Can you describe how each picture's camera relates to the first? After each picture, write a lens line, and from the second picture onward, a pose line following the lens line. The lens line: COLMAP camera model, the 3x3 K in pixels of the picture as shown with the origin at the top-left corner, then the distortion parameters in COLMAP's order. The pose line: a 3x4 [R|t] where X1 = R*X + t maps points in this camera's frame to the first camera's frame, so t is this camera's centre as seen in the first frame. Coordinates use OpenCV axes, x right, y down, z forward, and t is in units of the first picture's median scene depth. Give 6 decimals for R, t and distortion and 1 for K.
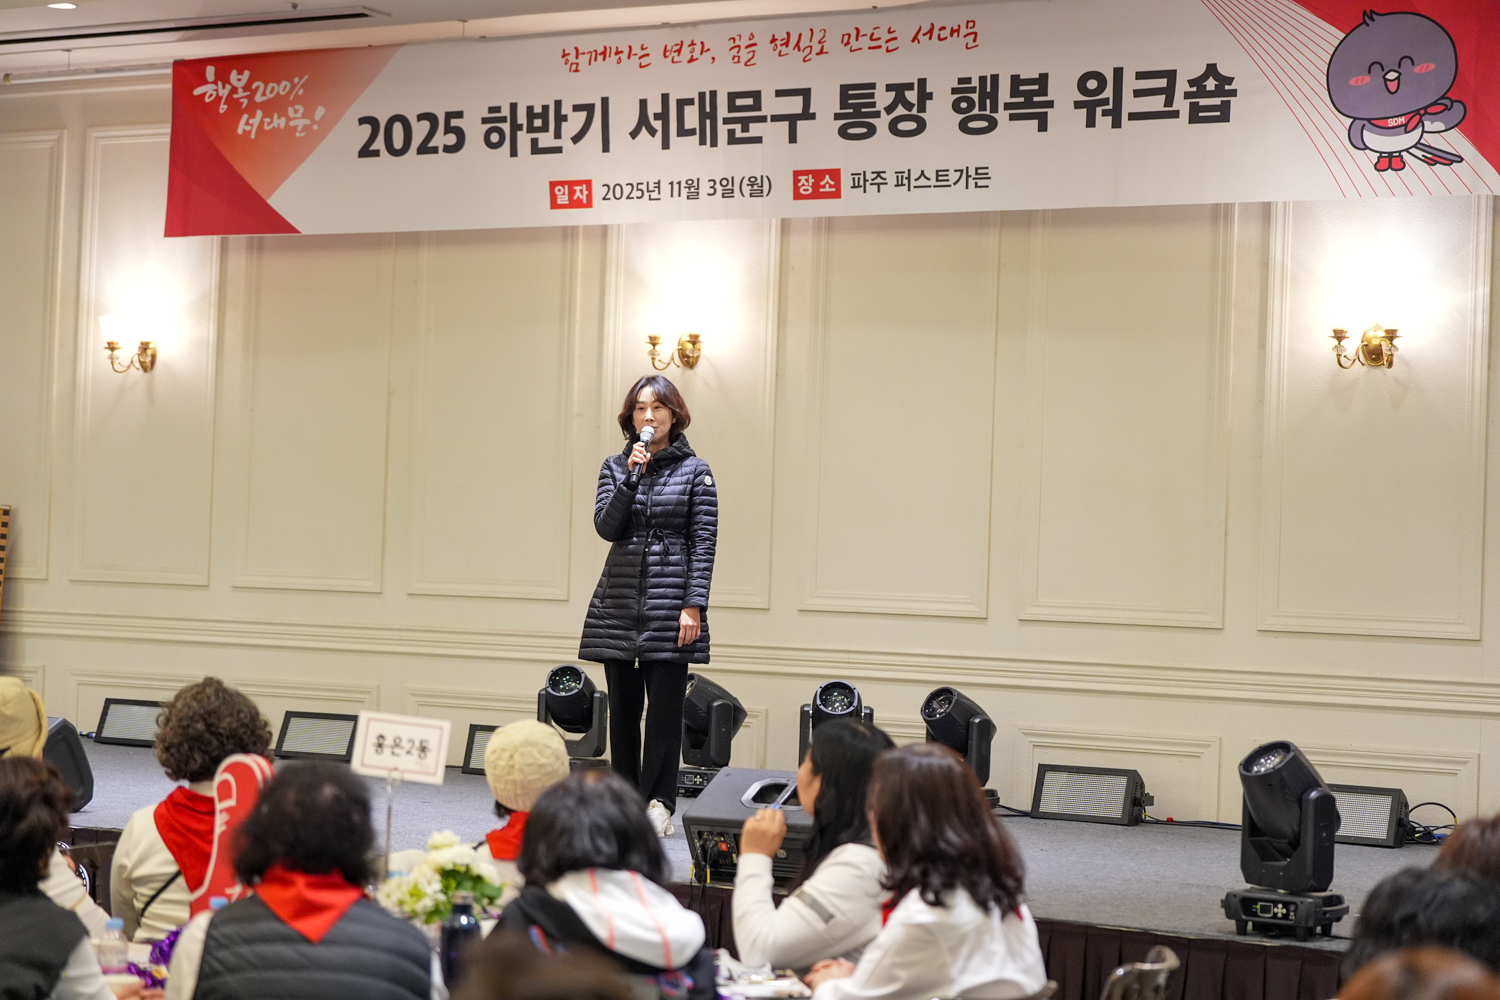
lens RADIAL K [[2997.0, 0, 758.4], [0, 2997.0, 512.9], [0, 0, 1]] dist [-0.000559, 0.000000]
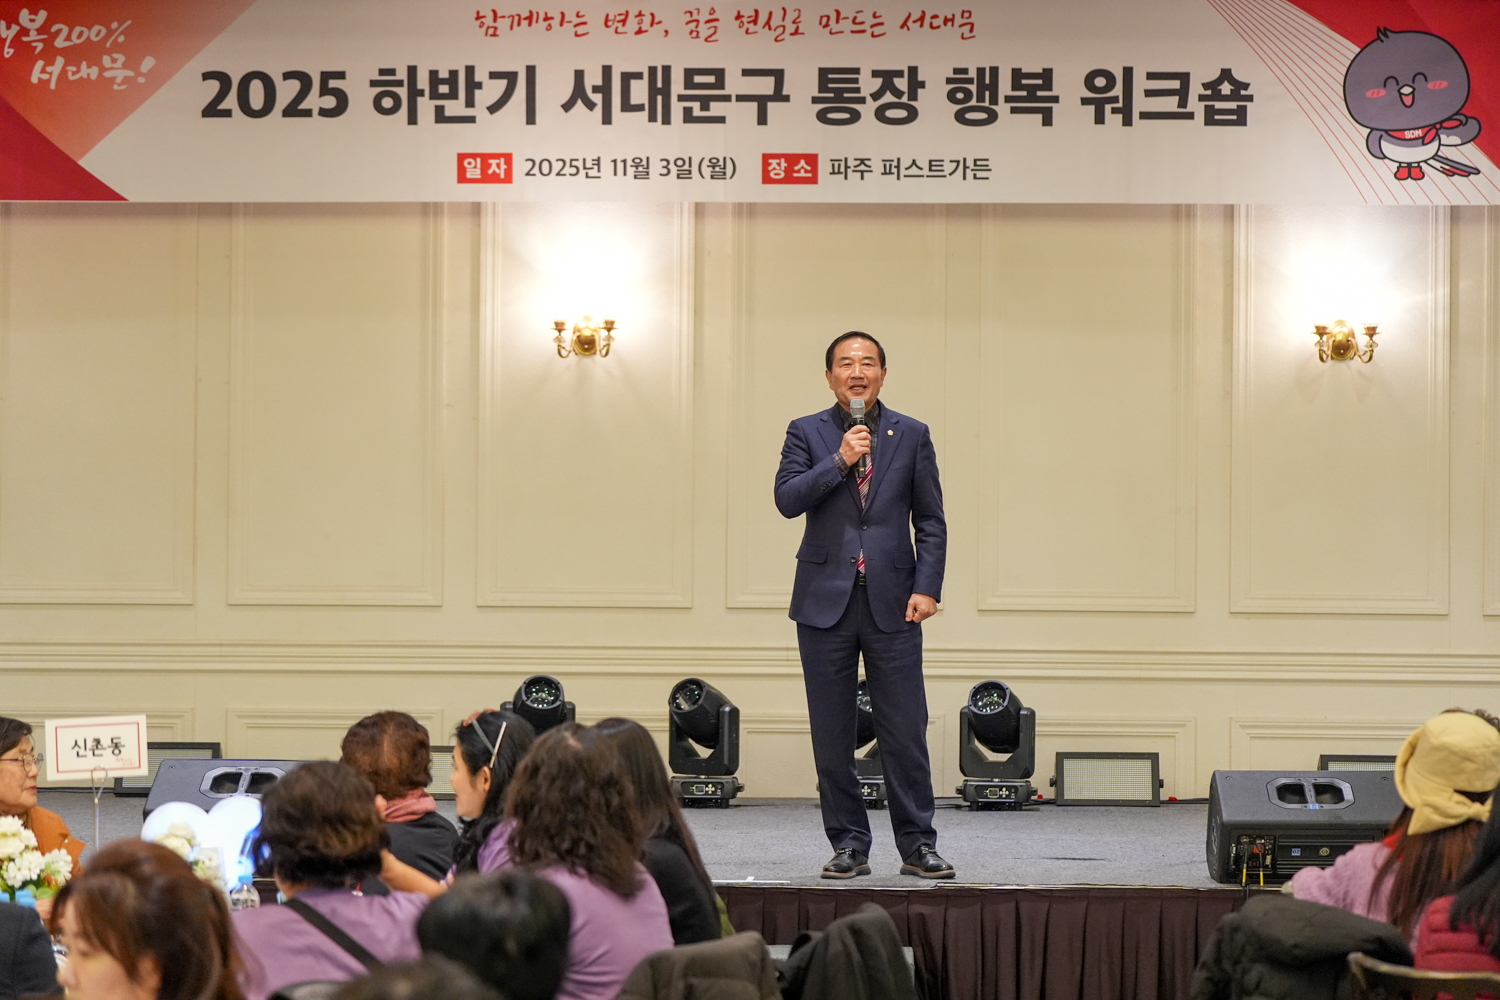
lens RADIAL K [[2997.0, 0, 793.5], [0, 2997.0, 508.3], [0, 0, 1]] dist [-0.000559, 0.000000]
pose [[0.880370, -0.019573, 0.473884, -0.433727], [0.014598, 0.999793, 0.014174, -0.013282], [-0.474064, -0.005561, 0.880473, 0.142561]]
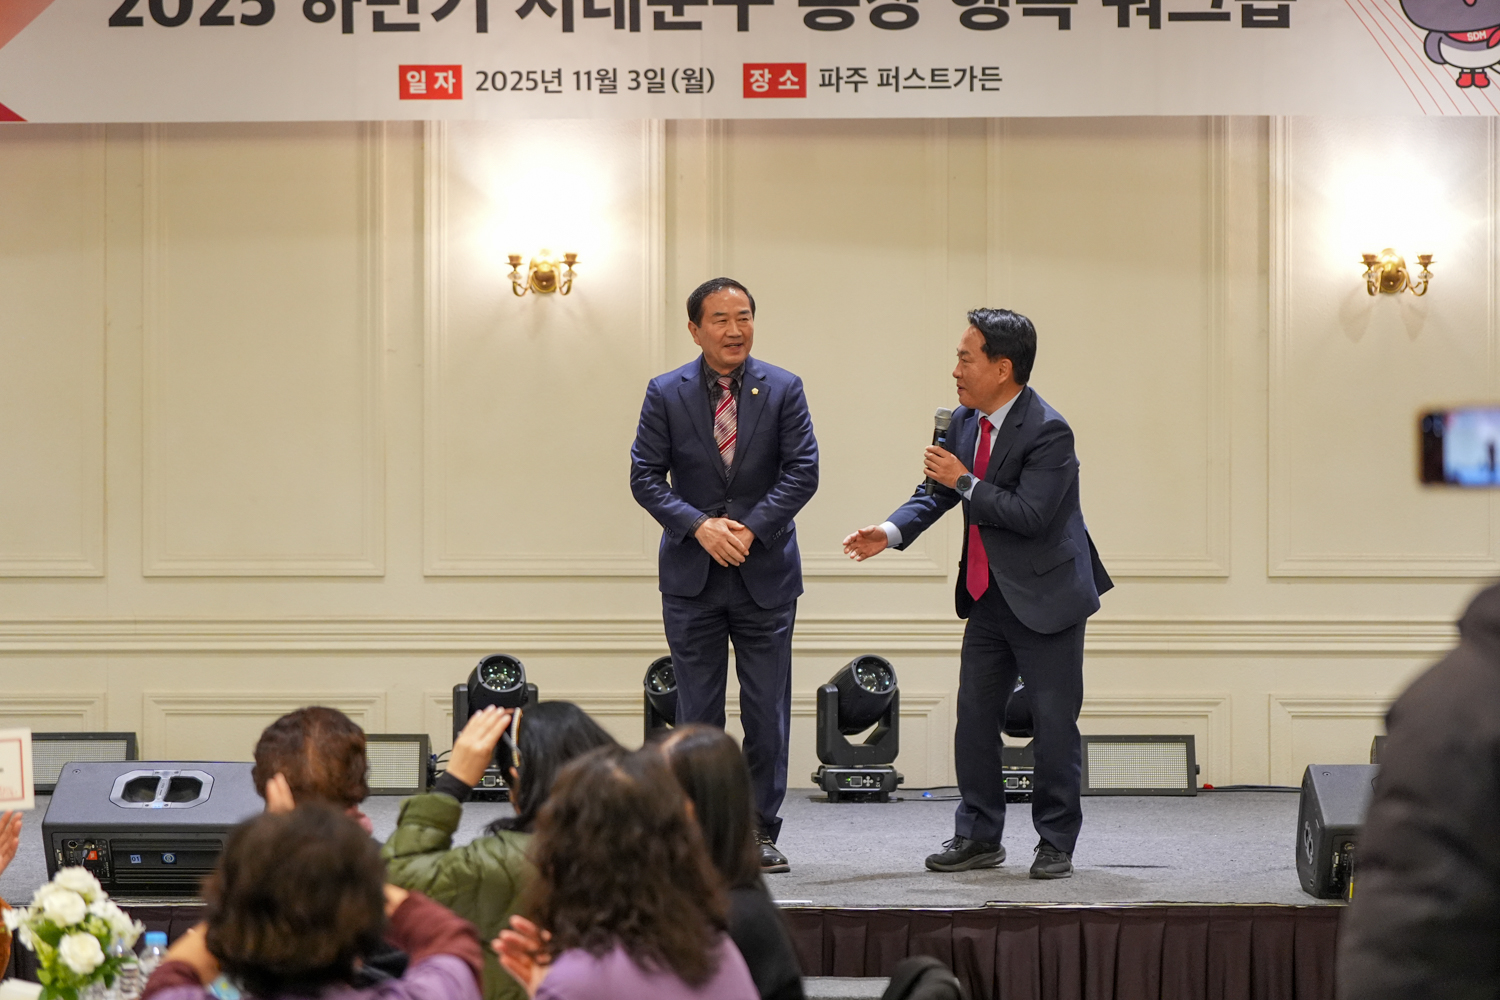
lens RADIAL K [[2997.0, 0, 752.3], [0, 2997.0, 483.8], [0, 0, 1]] dist [-0.000559, 0.000000]
pose [[0.874298, -0.027856, 0.484590, -0.399017], [0.021967, 0.999600, 0.017829, -0.009221], [-0.484893, -0.004943, 0.874560, 0.246374]]
